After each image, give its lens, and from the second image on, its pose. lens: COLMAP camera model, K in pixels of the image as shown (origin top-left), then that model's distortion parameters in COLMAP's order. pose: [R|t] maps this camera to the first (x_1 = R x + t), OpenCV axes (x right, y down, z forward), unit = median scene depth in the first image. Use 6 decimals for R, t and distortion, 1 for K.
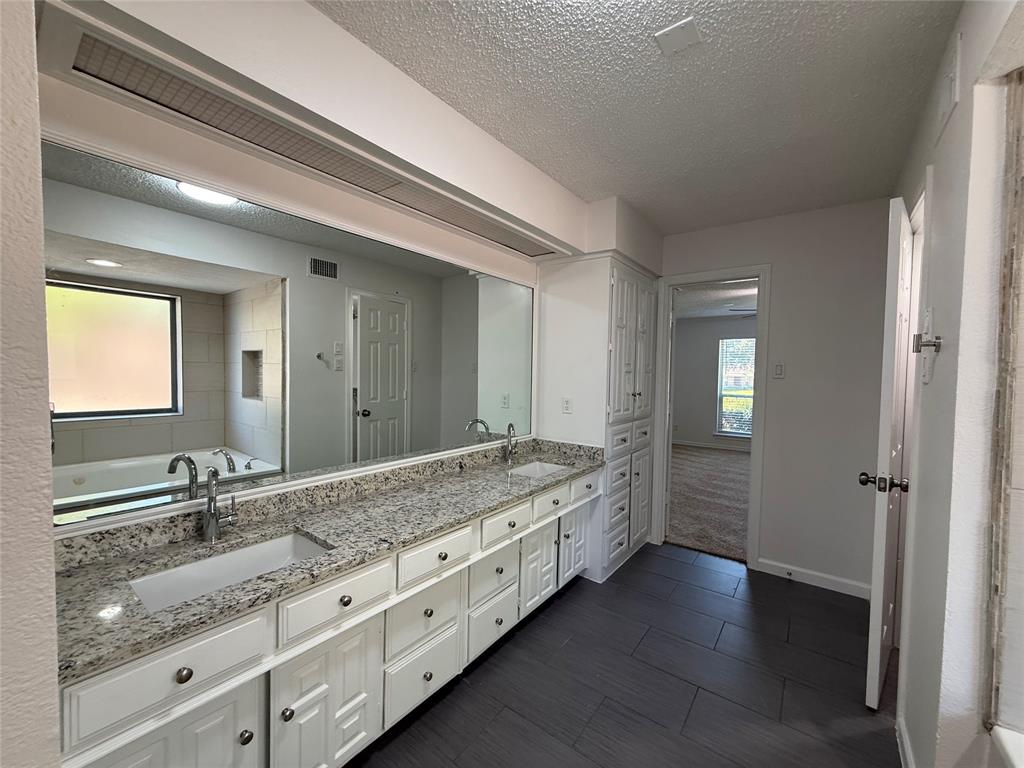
lens RADIAL K [[408.7, 0, 510.4], [0, 408.7, 385.9], [0, 0, 1]] dist [0.001508, -0.000474]
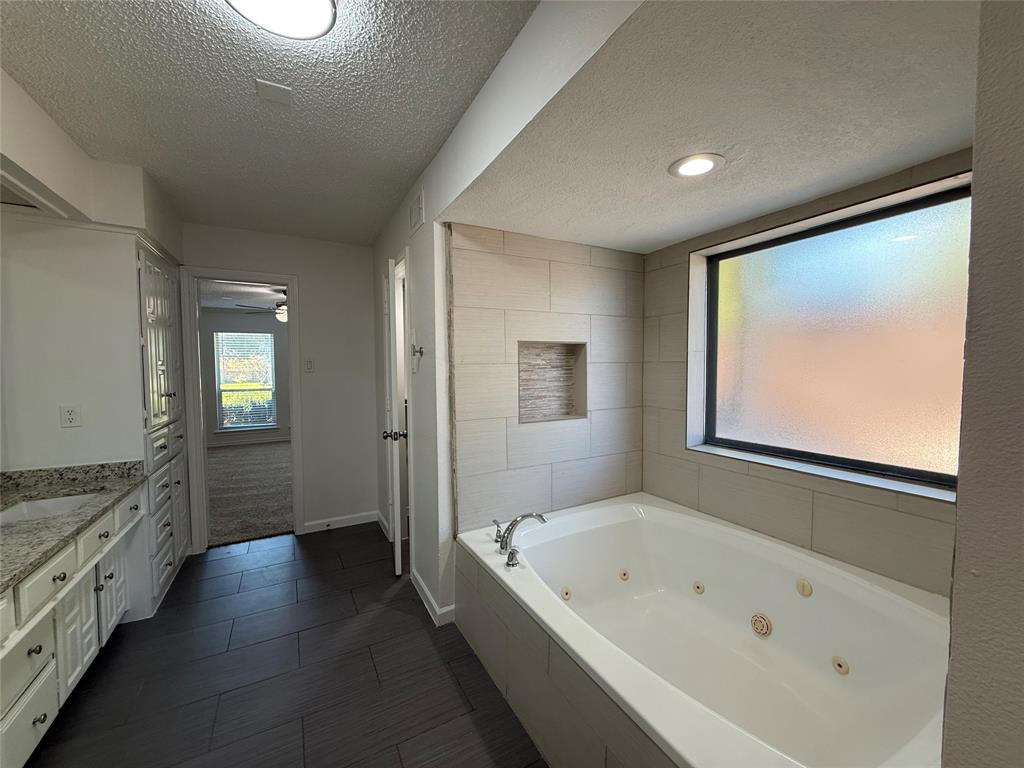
lens RADIAL K [[408.7, 0, 513.9], [0, 408.7, 384.0], [0, 0, 1]] dist [0.001508, -0.000474]
pose [[0.407007, -0.058211, 0.911568, -0.235386], [0.044755, 0.998040, 0.043750, -0.009674], [-0.912328, 0.022991, 0.408814, -0.059220]]
